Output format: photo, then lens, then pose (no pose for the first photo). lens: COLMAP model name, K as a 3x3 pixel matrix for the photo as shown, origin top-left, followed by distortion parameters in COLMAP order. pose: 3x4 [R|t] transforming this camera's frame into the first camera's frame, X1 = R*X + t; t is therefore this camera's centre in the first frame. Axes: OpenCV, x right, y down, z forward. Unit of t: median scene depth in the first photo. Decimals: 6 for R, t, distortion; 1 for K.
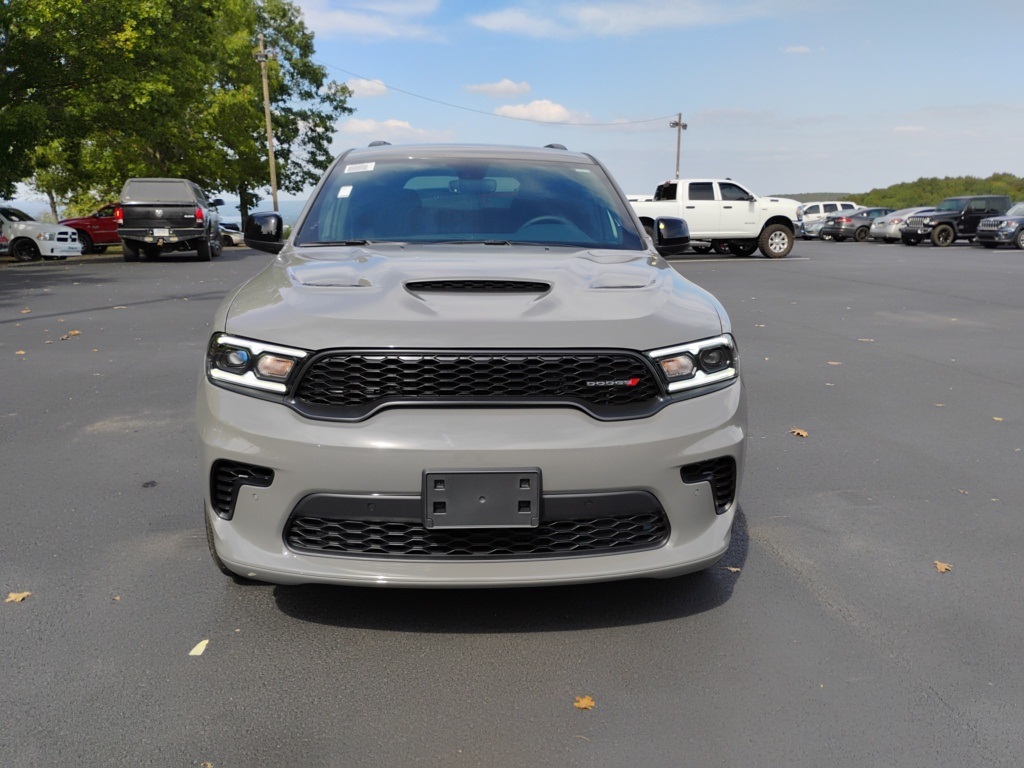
lens RADIAL K [[842.9, 0, 516.1], [0, 842.9, 384.1], [0, 0, 1]] dist [0.035669, -0.068399]
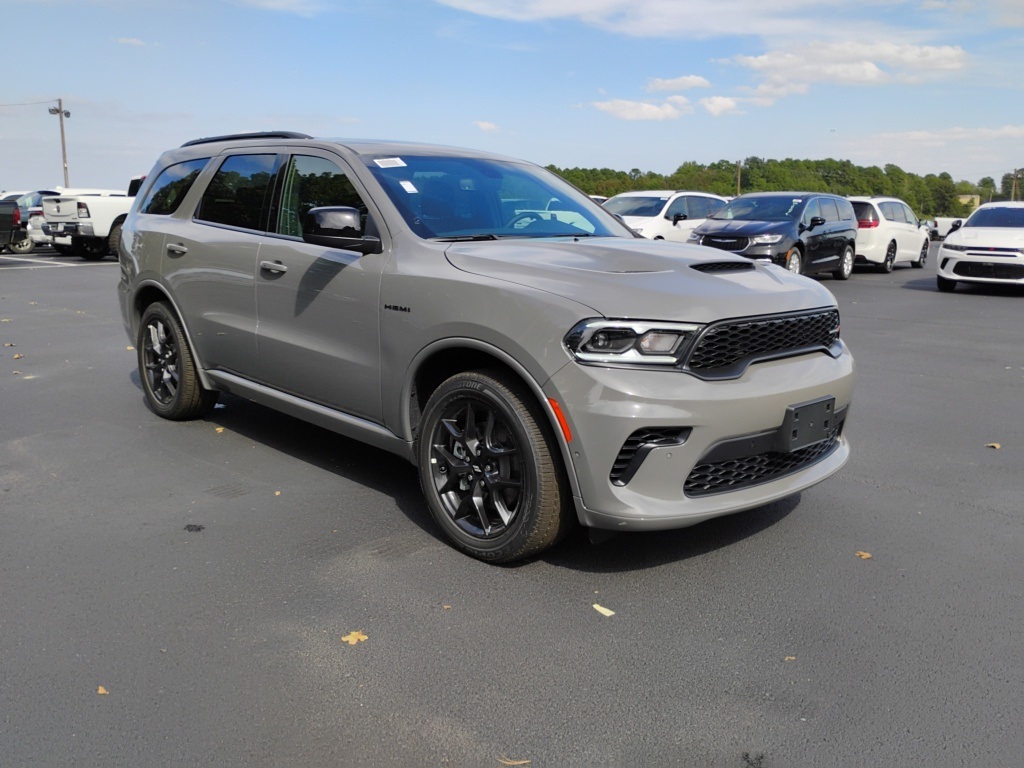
lens RADIAL K [[842.9, 0, 516.1], [0, 842.9, 384.1], [0, 0, 1]] dist [0.035669, -0.068399]
pose [[0.762076, -0.114244, 0.637329, -1.156543], [0.113674, 0.992630, 0.042009, -0.033662], [-0.637431, 0.040434, 0.769446, 0.237624]]
